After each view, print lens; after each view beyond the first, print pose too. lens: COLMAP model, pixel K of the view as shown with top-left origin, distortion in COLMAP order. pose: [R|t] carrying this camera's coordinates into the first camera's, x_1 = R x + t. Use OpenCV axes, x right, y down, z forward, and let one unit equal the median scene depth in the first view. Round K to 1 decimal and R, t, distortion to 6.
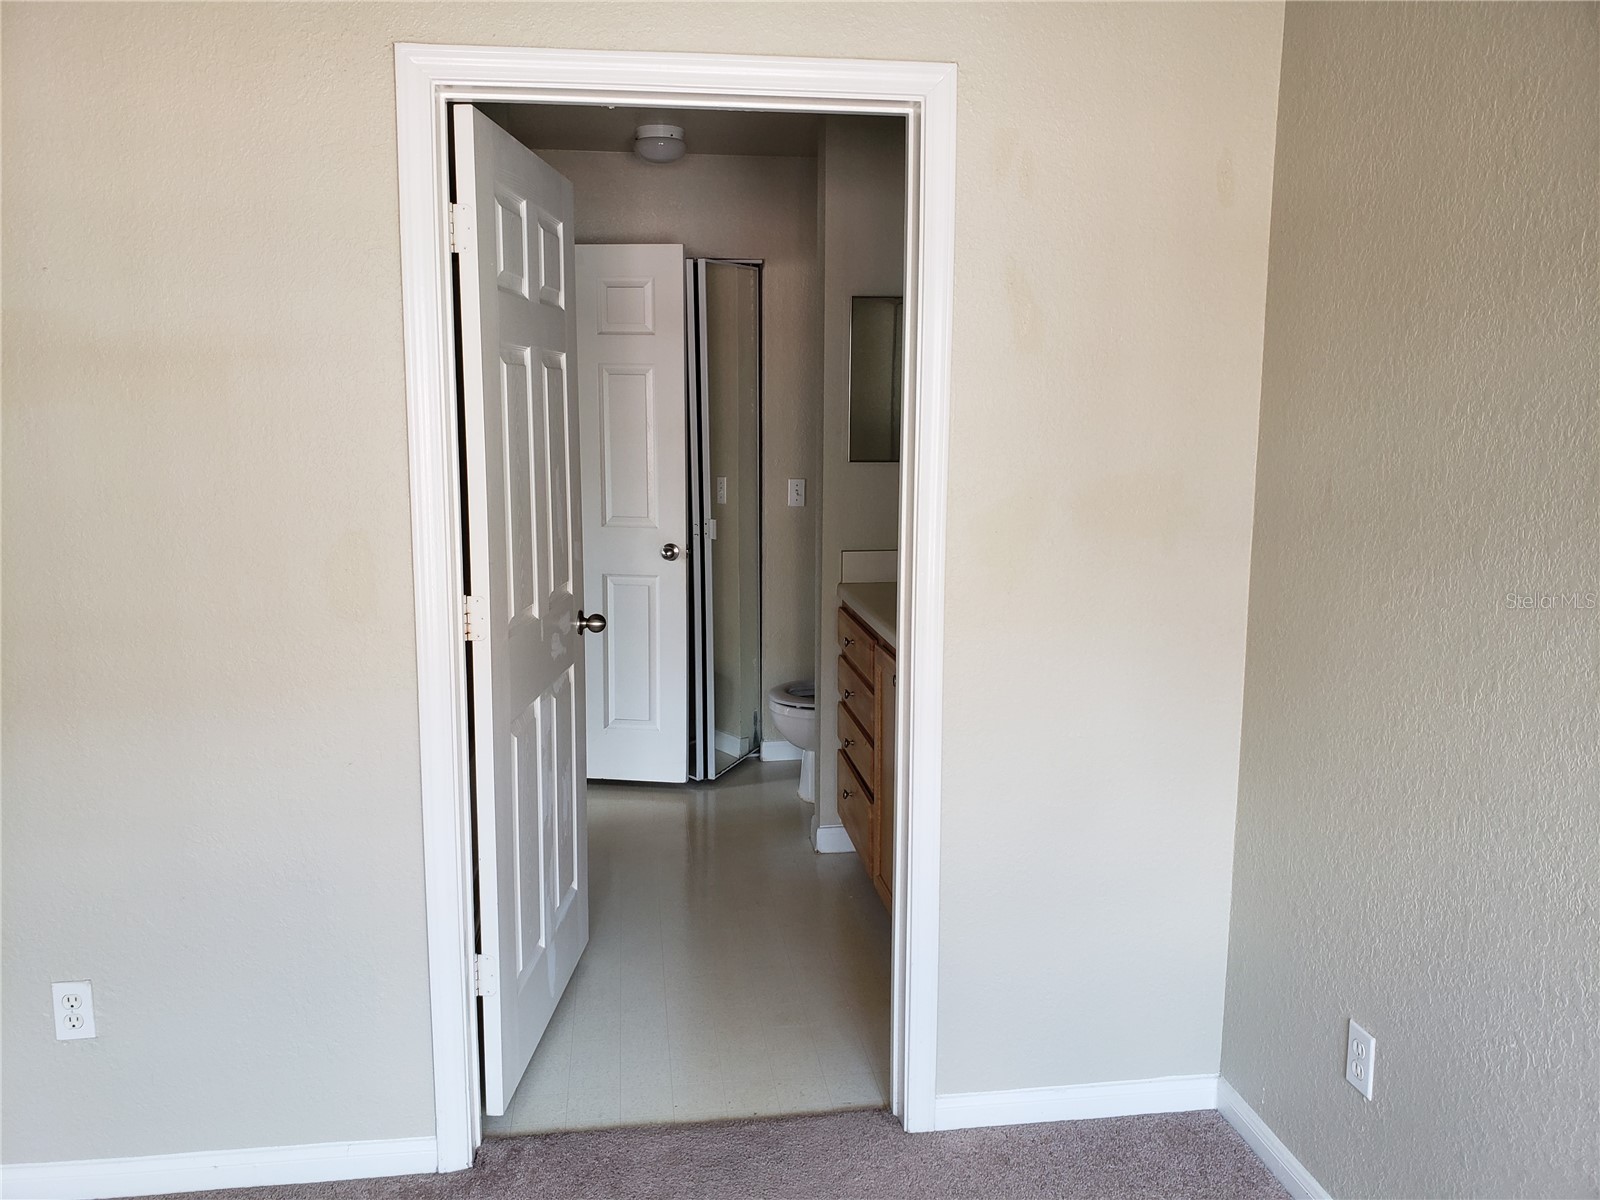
lens RADIAL K [[1256.7, 0, 800.0], [0, 1256.7, 600.0], [0, 0, 1]] dist [0.087734, -0.083228]
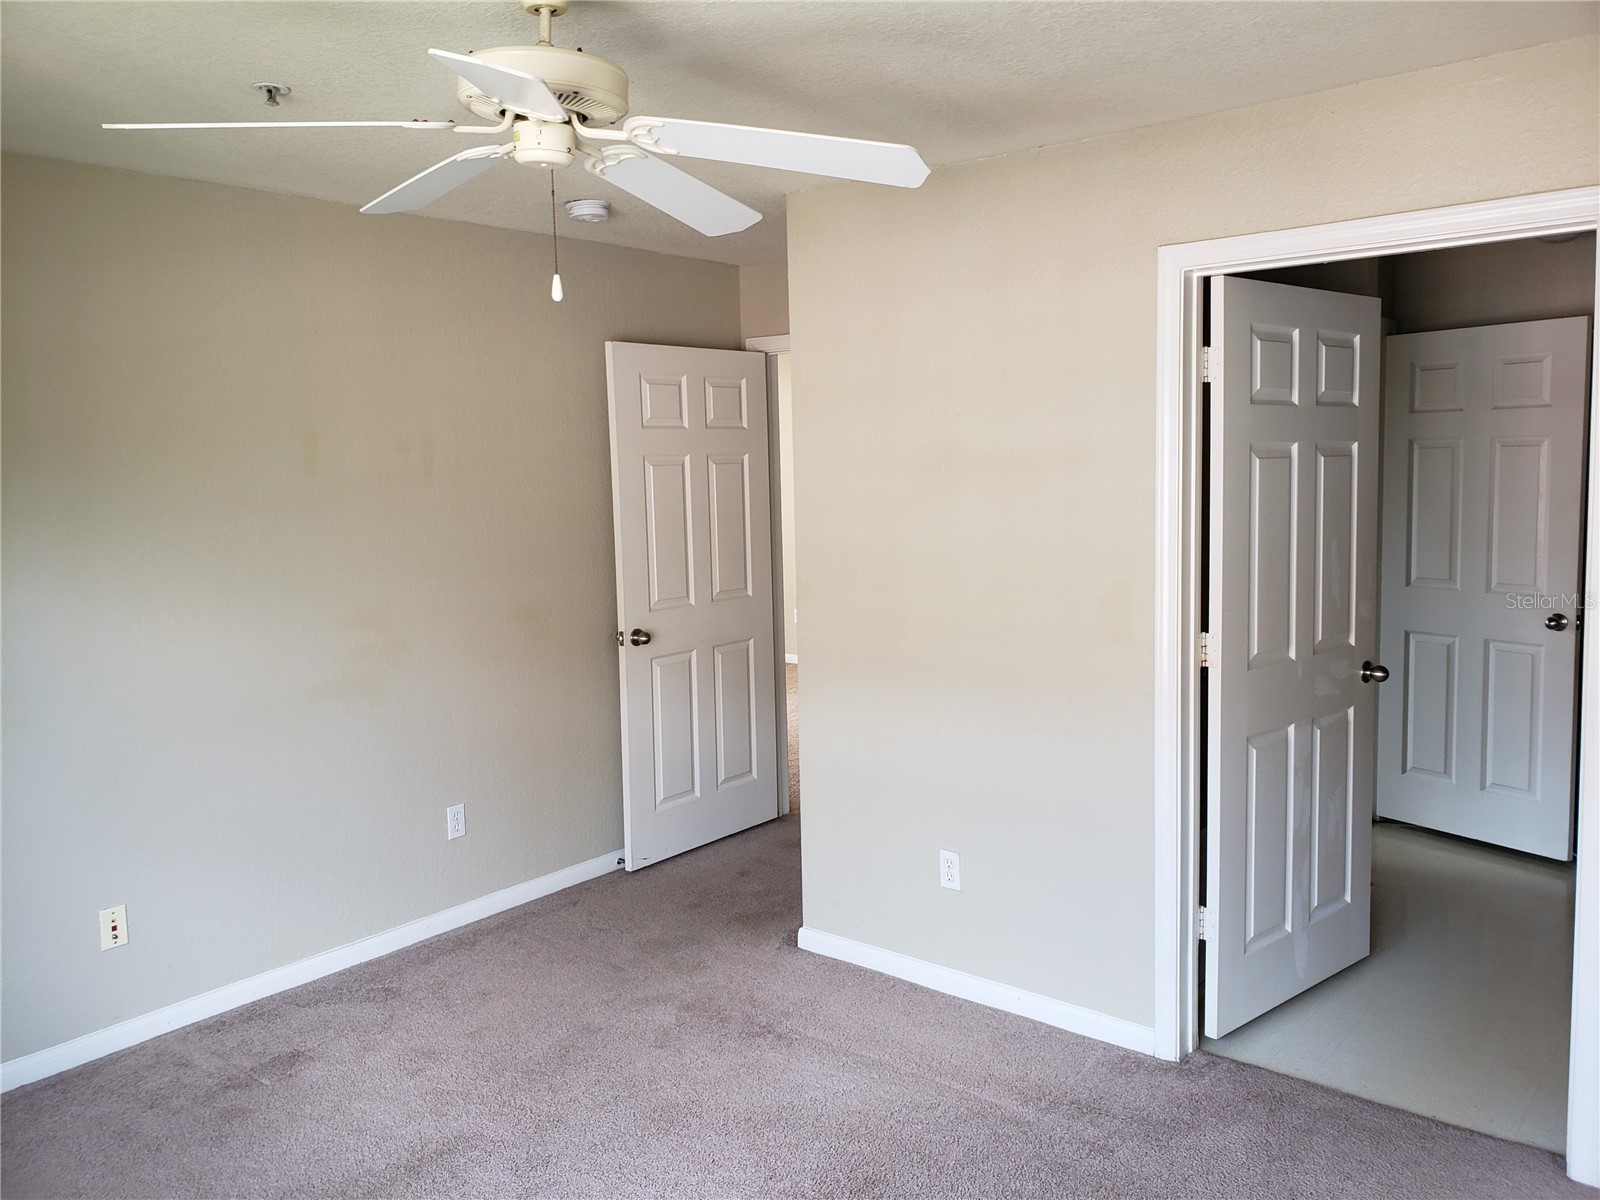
lens RADIAL K [[1256.7, 0, 800.0], [0, 1256.7, 600.0], [0, 0, 1]] dist [0.087734, -0.083228]
pose [[0.686541, 0.061989, -0.724444, 0.328639], [-0.093588, 0.995605, -0.003500, 0.005495], [0.721043, 0.070202, 0.689325, -0.189146]]
